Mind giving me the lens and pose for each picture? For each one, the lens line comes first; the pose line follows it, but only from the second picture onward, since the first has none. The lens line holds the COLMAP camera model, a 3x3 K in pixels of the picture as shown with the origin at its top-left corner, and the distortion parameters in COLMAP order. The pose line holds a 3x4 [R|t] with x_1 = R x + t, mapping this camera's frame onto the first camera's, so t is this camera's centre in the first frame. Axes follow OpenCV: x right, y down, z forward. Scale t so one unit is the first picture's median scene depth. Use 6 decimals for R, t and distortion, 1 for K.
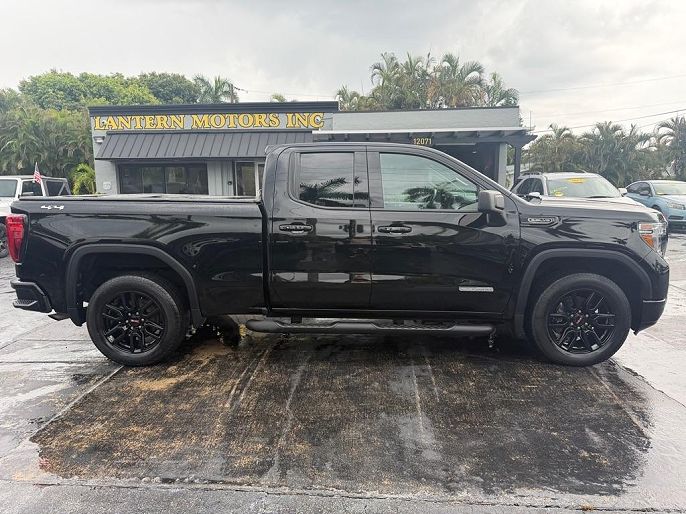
lens RADIAL K [[496.9, 0, 341.8], [0, 496.9, 258.0], [0, 0, 1]] dist [0.031655, -0.041118]
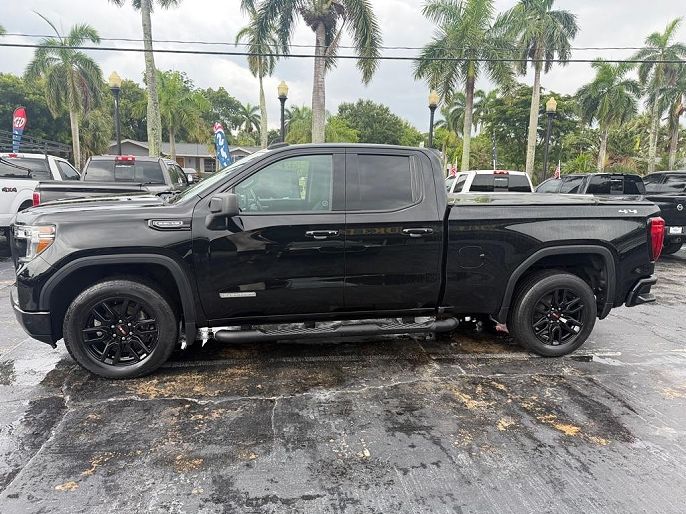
lens RADIAL K [[496.9, 0, 341.8], [0, 496.9, 258.0], [0, 0, 1]] dist [0.031655, -0.041118]
pose [[0.974430, -0.006778, 0.224590, -0.239455], [0.009336, 0.999903, -0.010331, 0.001540], [-0.224498, 0.012164, 0.974399, 0.007948]]
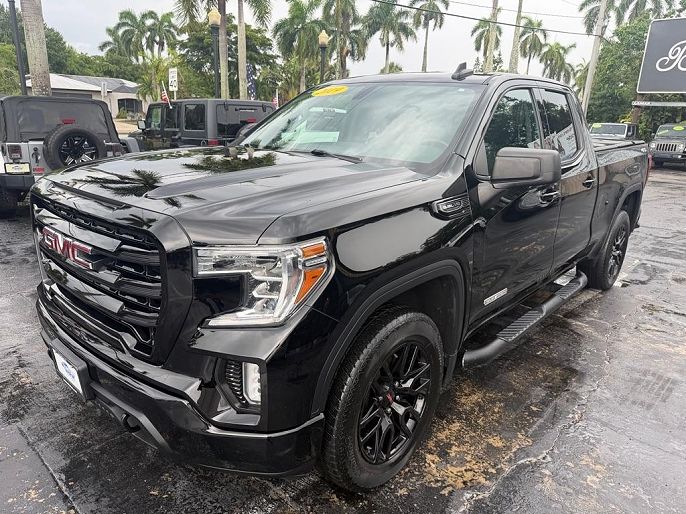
lens RADIAL K [[496.9, 0, 341.8], [0, 496.9, 258.0], [0, 0, 1]] dist [0.031655, -0.041118]
pose [[0.631004, -0.189232, 0.752346, -0.881818], [0.108267, 0.981784, 0.156135, -0.124797], [-0.768187, -0.017067, 0.639997, 0.756957]]
